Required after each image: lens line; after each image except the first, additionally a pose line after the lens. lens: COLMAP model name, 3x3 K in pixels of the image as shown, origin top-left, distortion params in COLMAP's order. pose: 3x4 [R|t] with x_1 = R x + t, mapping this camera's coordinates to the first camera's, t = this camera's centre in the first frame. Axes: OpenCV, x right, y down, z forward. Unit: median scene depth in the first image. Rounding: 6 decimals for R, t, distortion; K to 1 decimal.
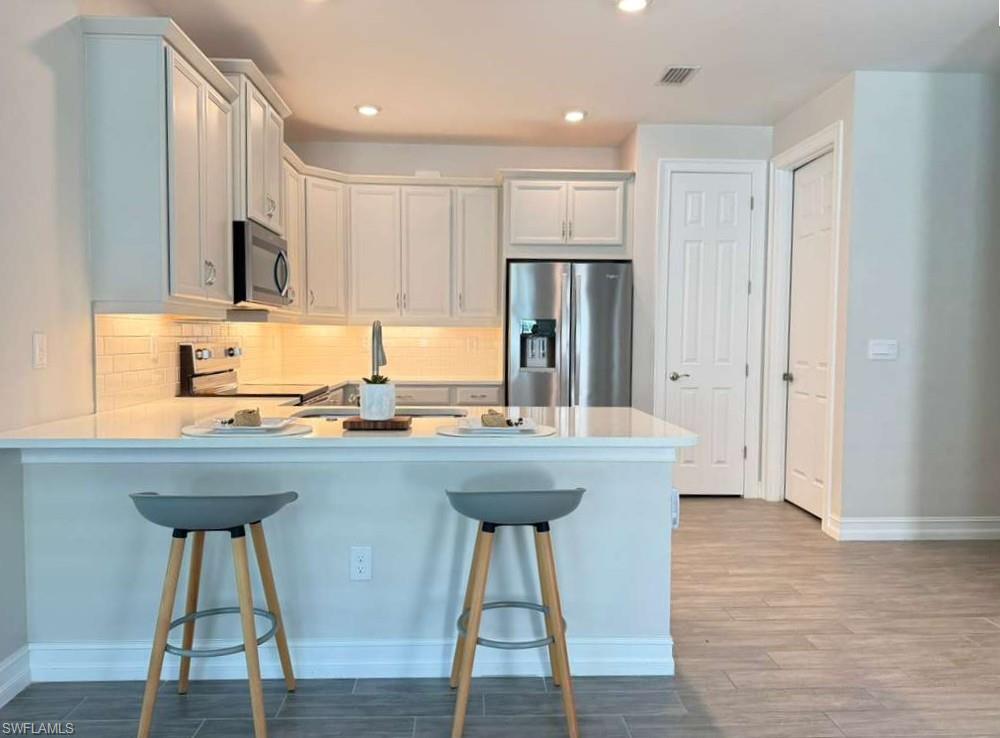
lens RADIAL K [[698.3, 0, 500.6], [0, 698.3, 371.3], [0, 0, 1]] dist [0.011409, 0.000489]
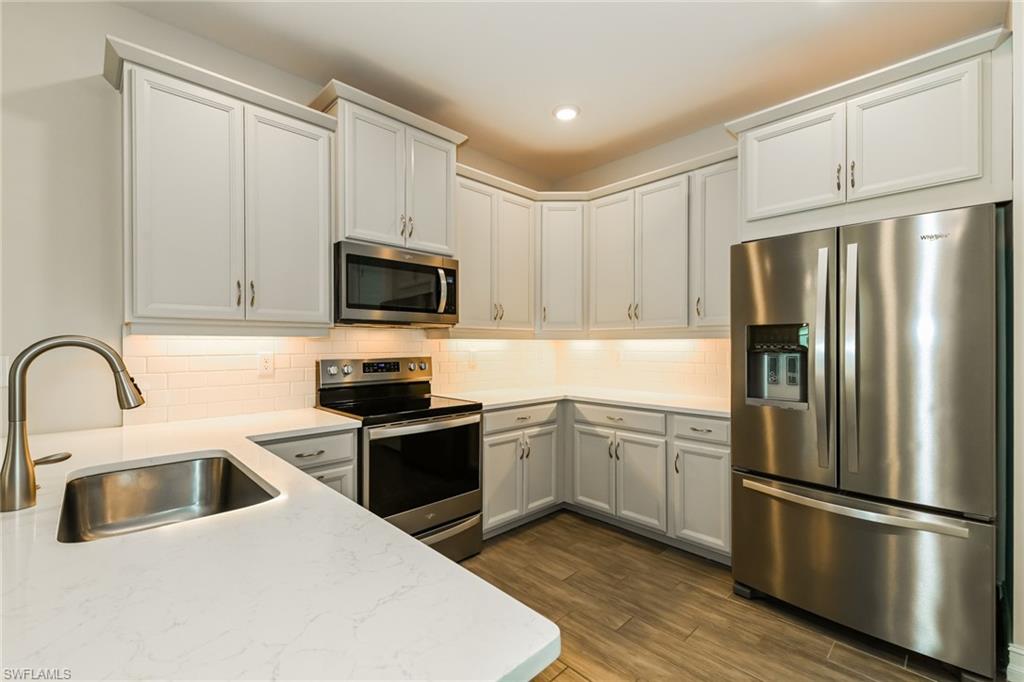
lens RADIAL K [[421.2, 0, 508.7], [0, 421.2, 342.1], [0, 0, 1]] dist [-0.011755, -0.000800]
pose [[0.658758, -0.012123, -0.752257, 0.173843], [-0.029551, 0.998682, -0.041973, -0.034079], [0.751774, 0.049880, 0.657531, 0.542383]]
